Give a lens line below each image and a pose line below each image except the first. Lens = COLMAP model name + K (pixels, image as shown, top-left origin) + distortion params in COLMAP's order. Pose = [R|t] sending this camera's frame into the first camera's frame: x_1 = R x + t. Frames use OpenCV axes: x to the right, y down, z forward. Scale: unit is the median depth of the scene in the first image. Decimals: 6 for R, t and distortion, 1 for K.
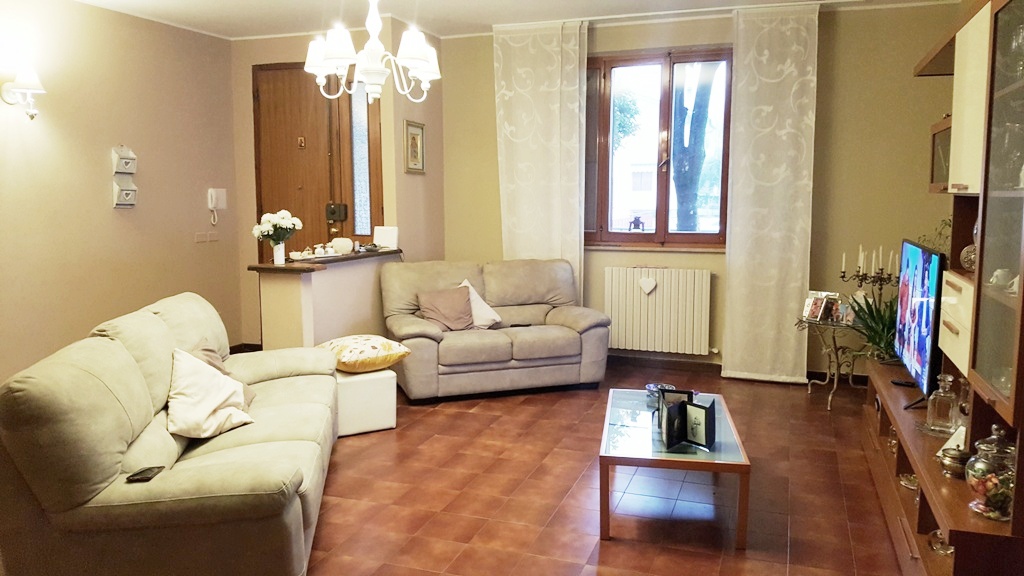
lens RADIAL K [[775.9, 0, 512.0], [0, 775.9, 288.0], [0, 0, 1]] dist [0.210139, -0.445219]
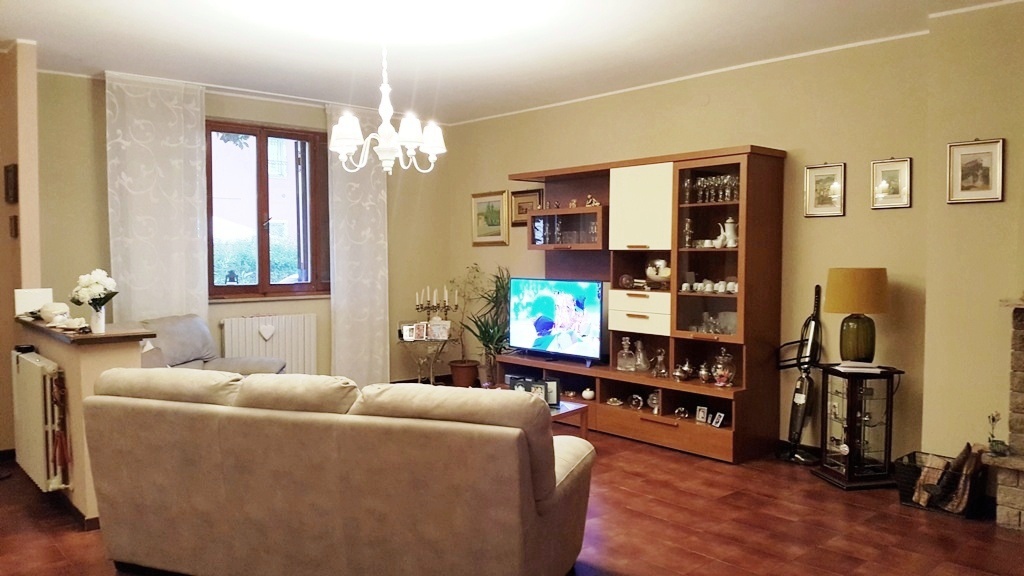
lens RADIAL K [[775.9, 0, 512.0], [0, 775.9, 288.0], [0, 0, 1]] dist [0.210139, -0.445219]
pose [[0.484569, -0.043282, 0.873682, -0.640192], [0.104356, 0.994503, -0.008611, -0.019452], [-0.868506, 0.095347, 0.486422, 0.155971]]
